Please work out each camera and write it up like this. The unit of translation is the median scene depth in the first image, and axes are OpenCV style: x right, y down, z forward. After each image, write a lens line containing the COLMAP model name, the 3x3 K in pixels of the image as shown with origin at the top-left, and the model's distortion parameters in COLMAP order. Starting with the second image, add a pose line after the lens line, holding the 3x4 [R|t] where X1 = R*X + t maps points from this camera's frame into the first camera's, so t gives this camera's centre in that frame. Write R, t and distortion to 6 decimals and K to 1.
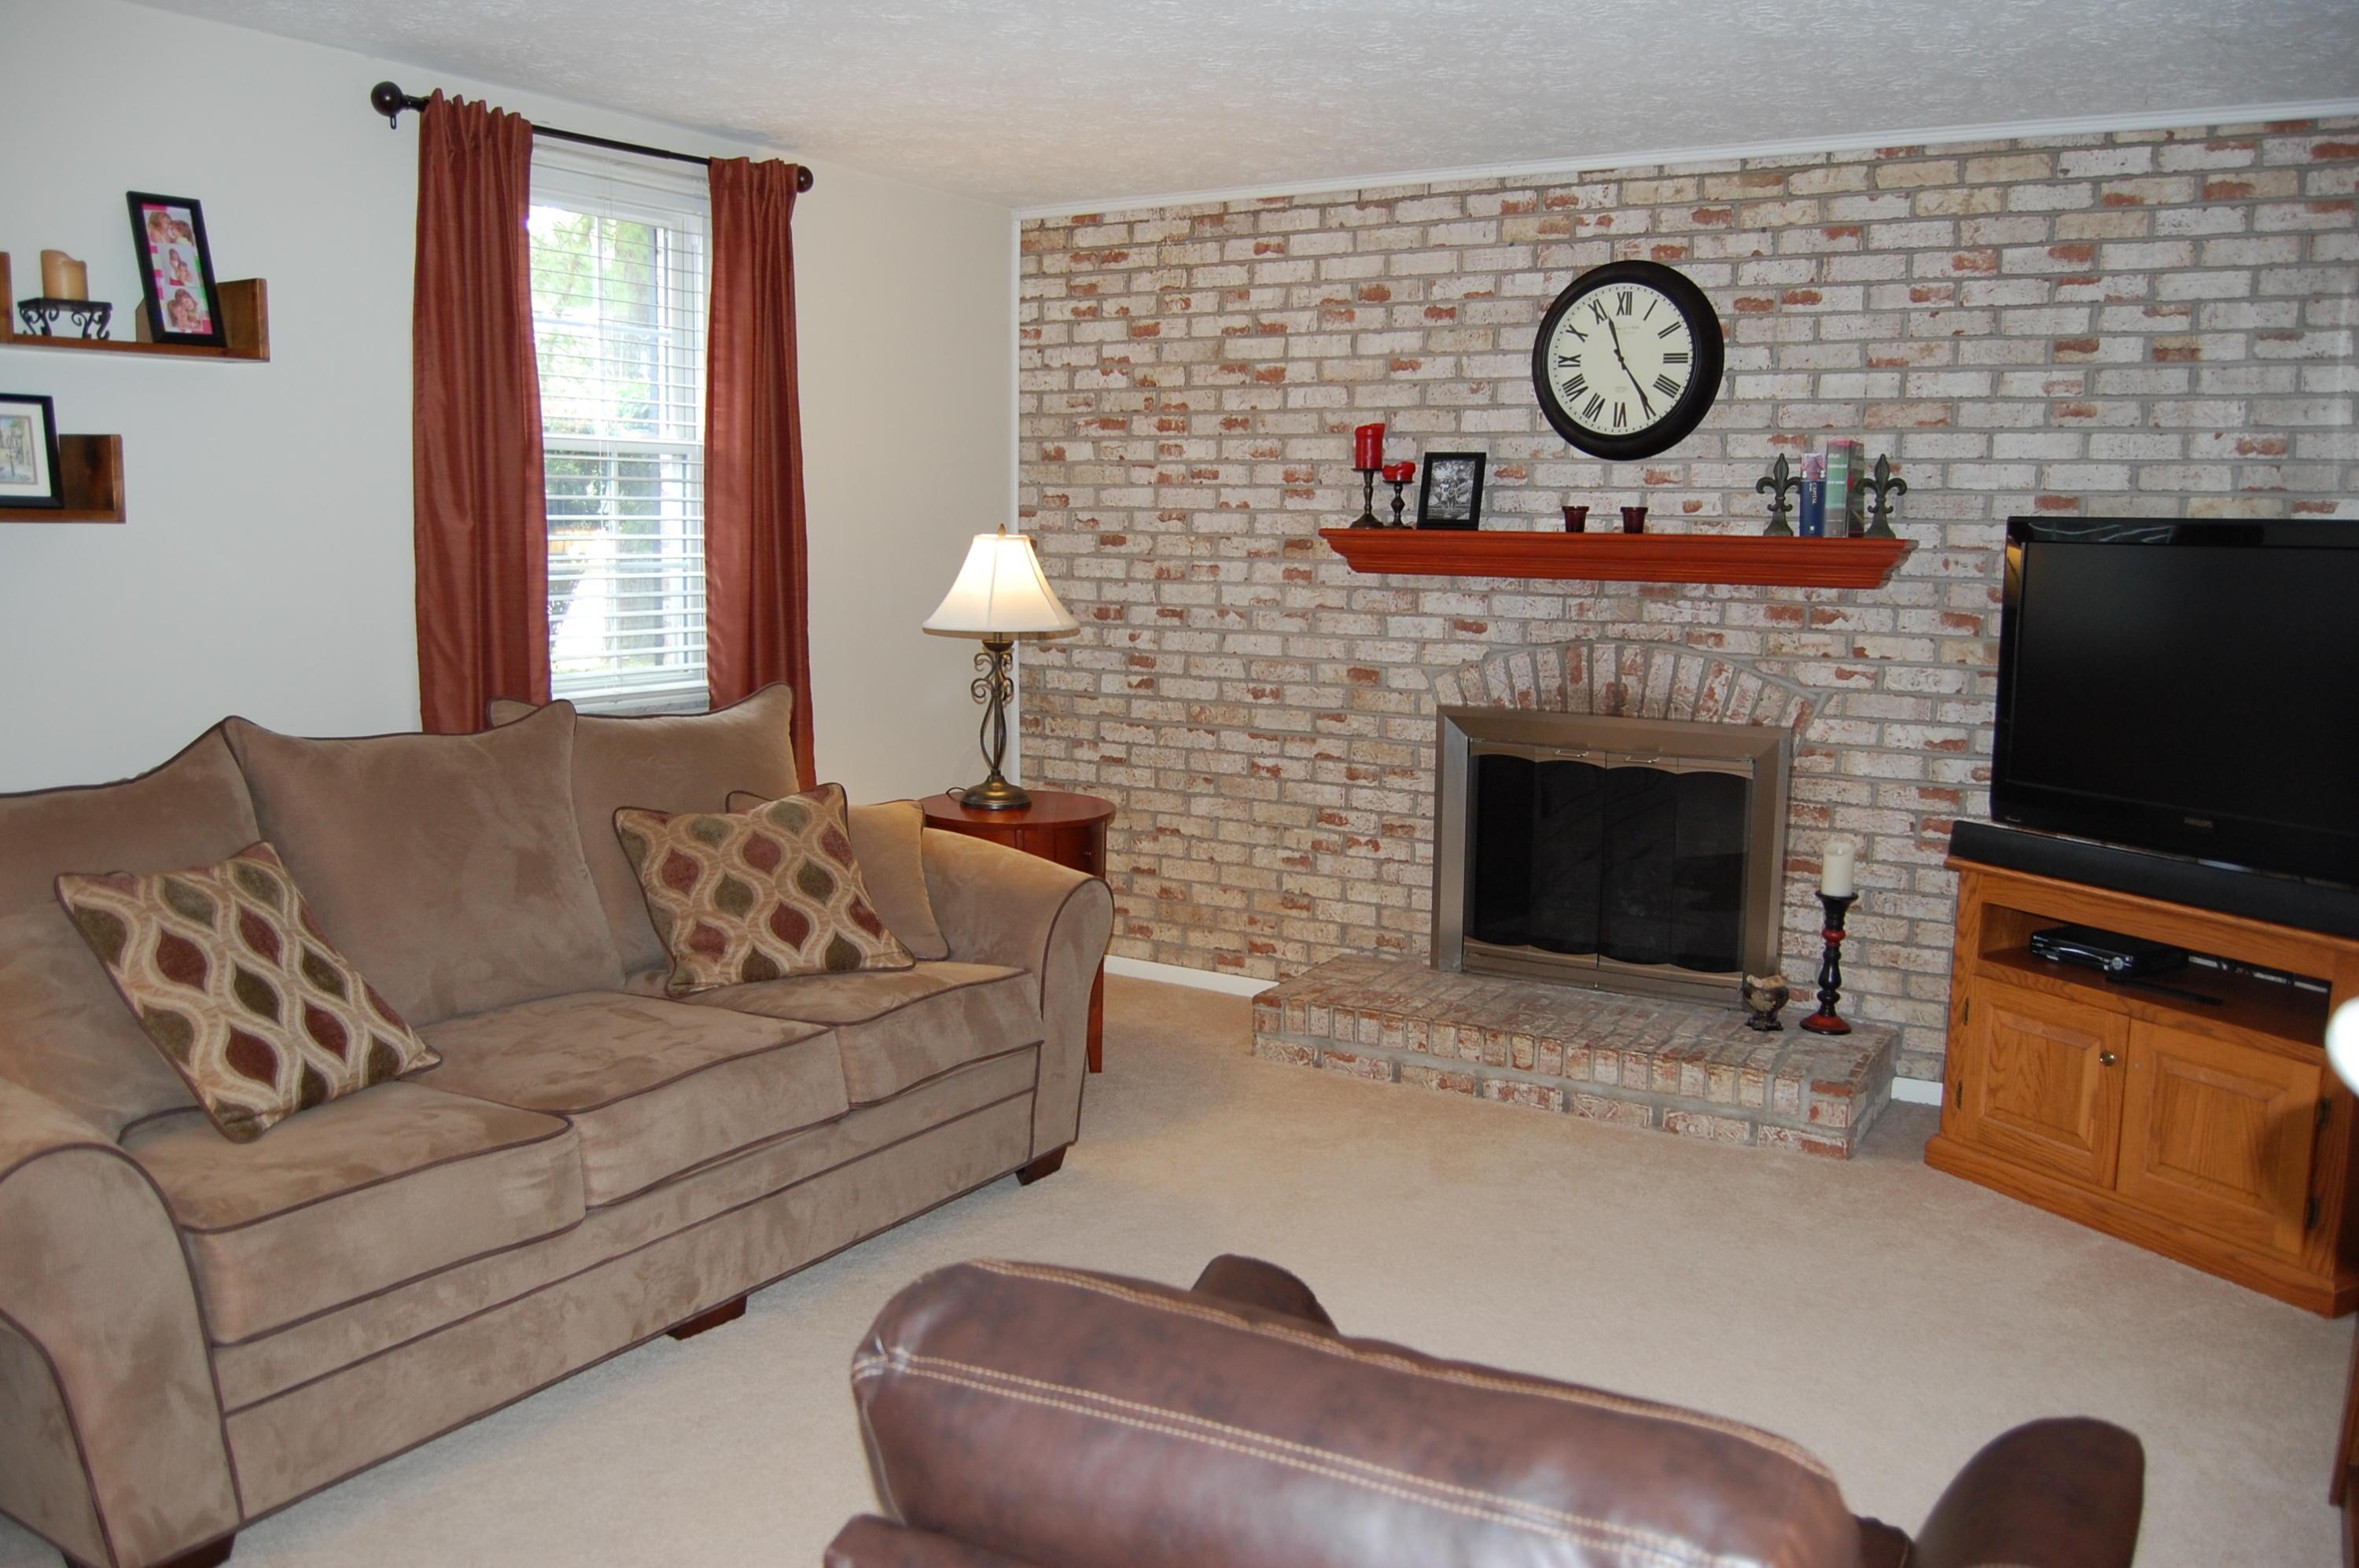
lens RADIAL K [[1850.2, 0, 1178.9], [0, 1850.2, 786.5], [0, 0, 1]] dist [-0.092819, 0.036280]
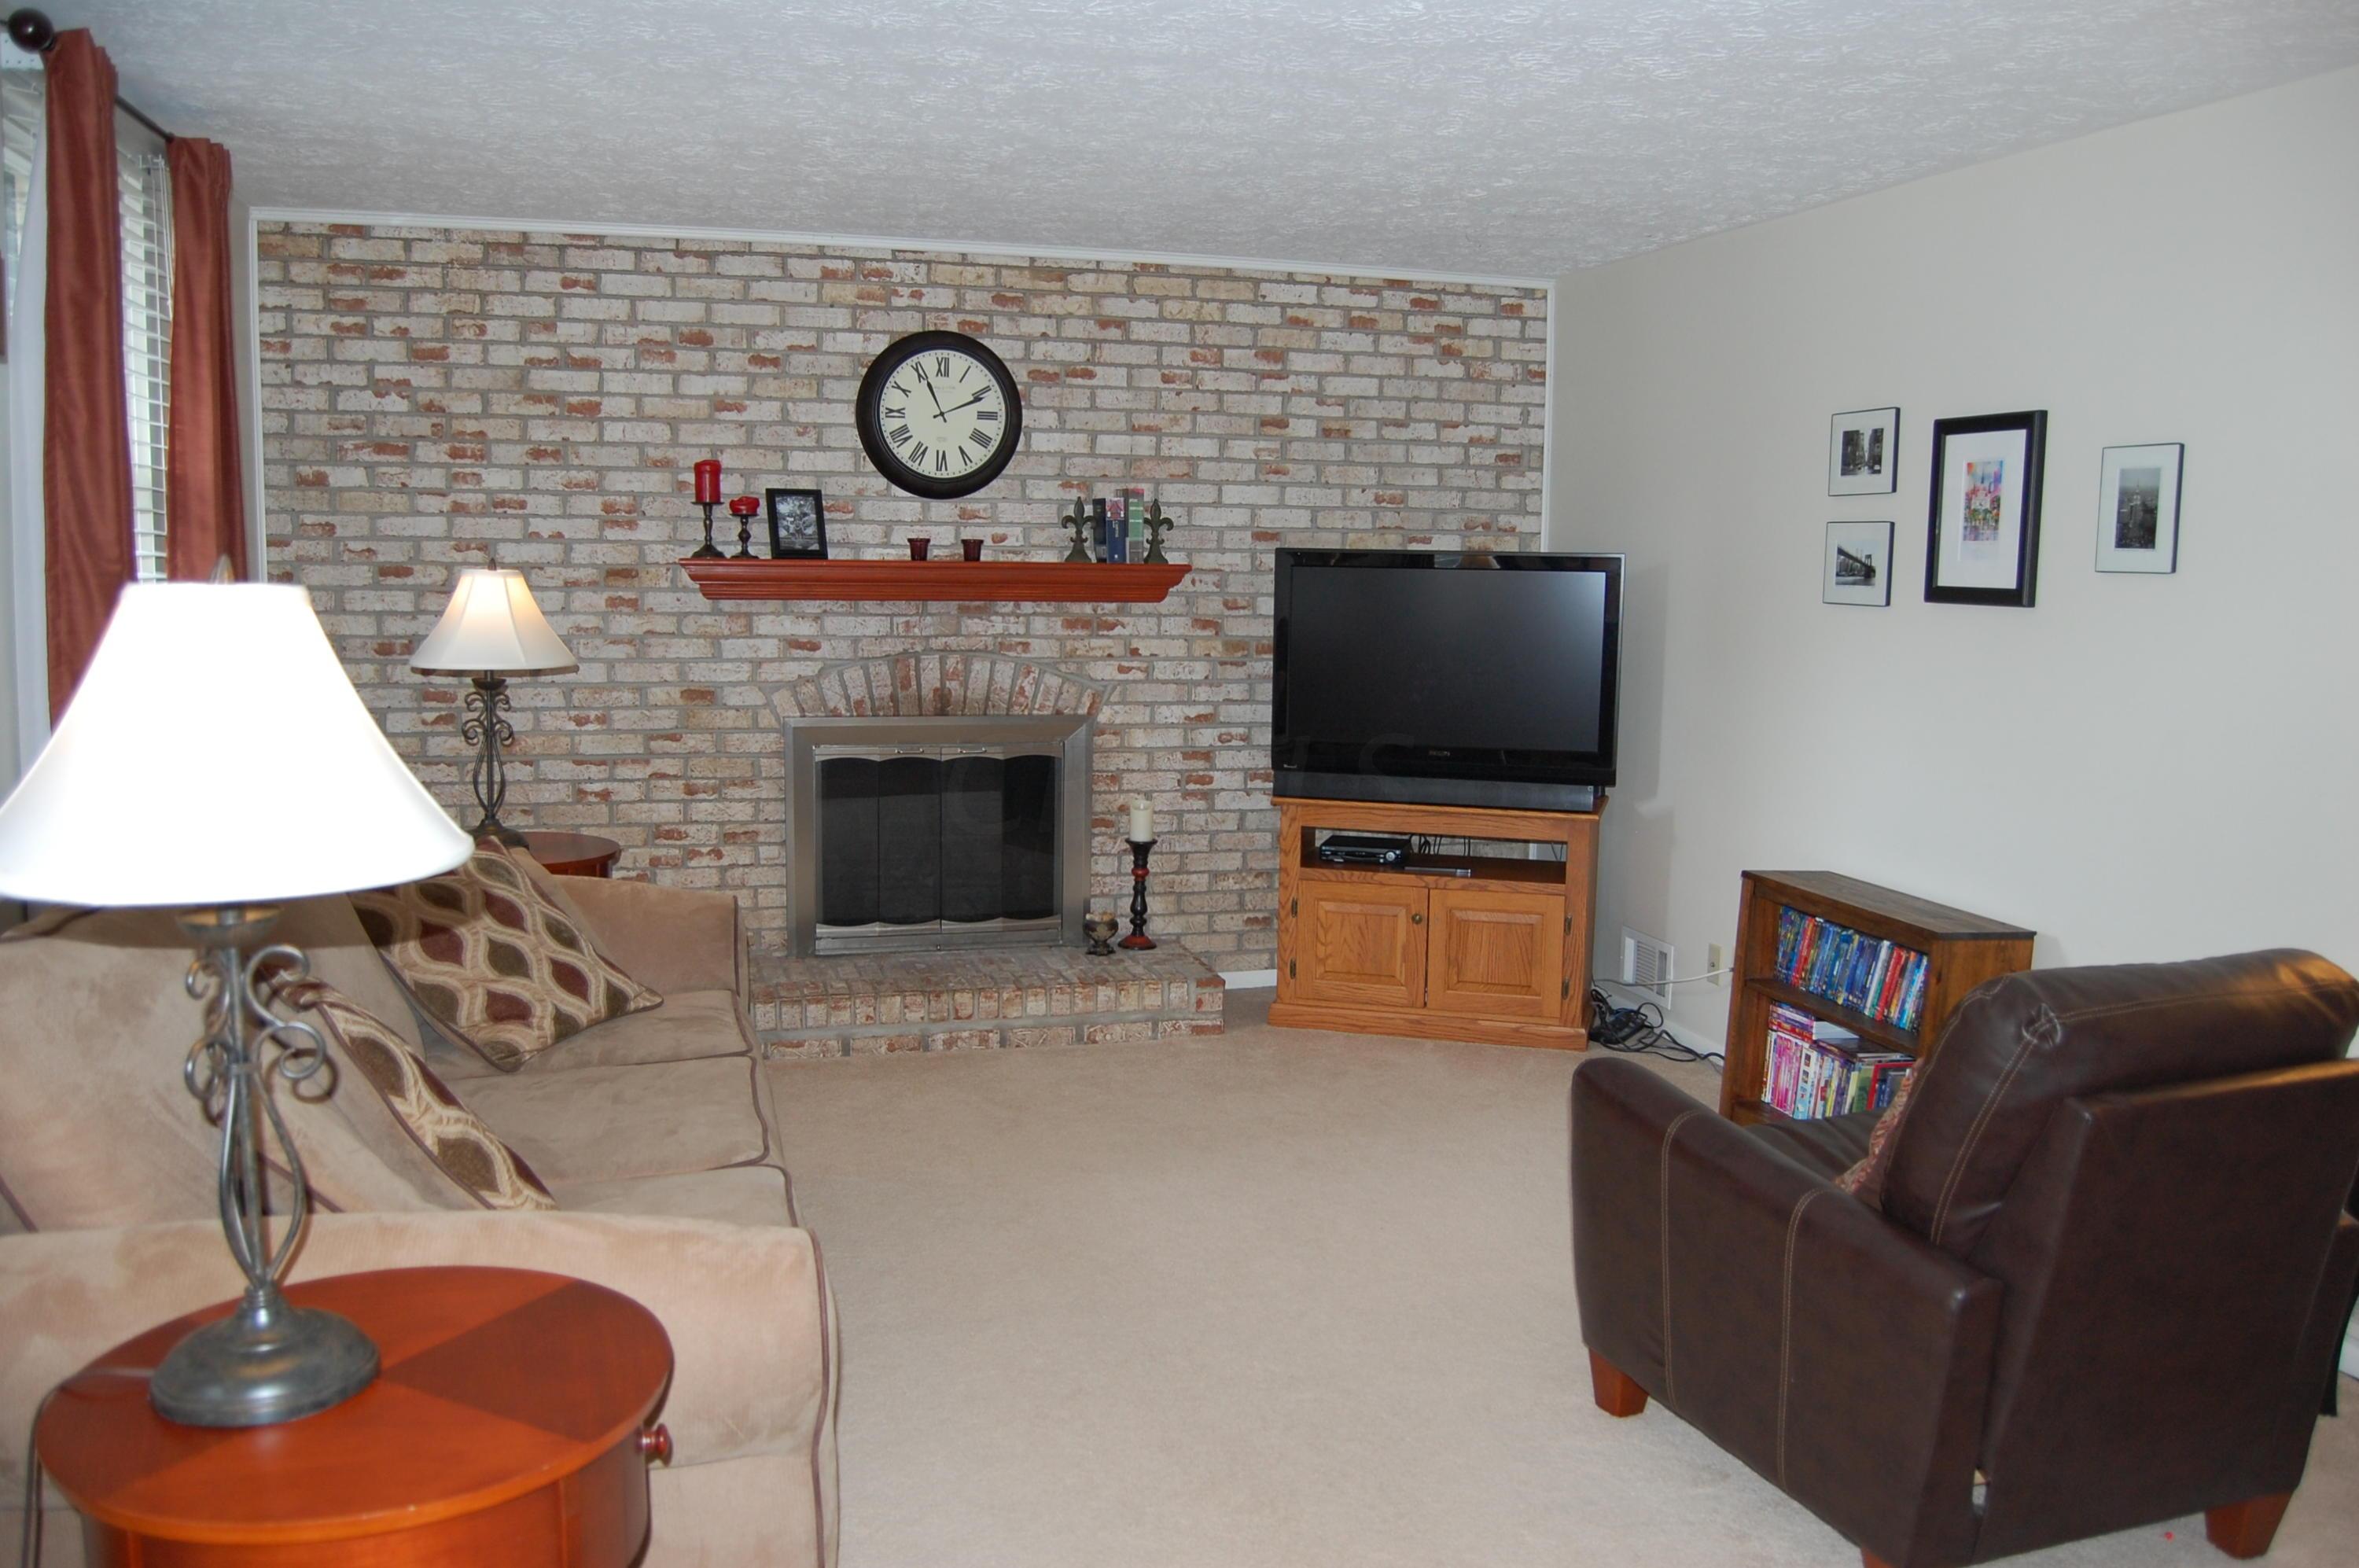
lens RADIAL K [[1850.2, 0, 1179.3], [0, 1850.2, 782.1], [0, 0, 1]] dist [-0.092819, 0.036280]
pose [[0.678855, -0.090846, 0.728631, -0.538199], [0.095370, 0.994820, 0.035180, -0.023774], [-0.728052, 0.045607, 0.684003, 0.085855]]
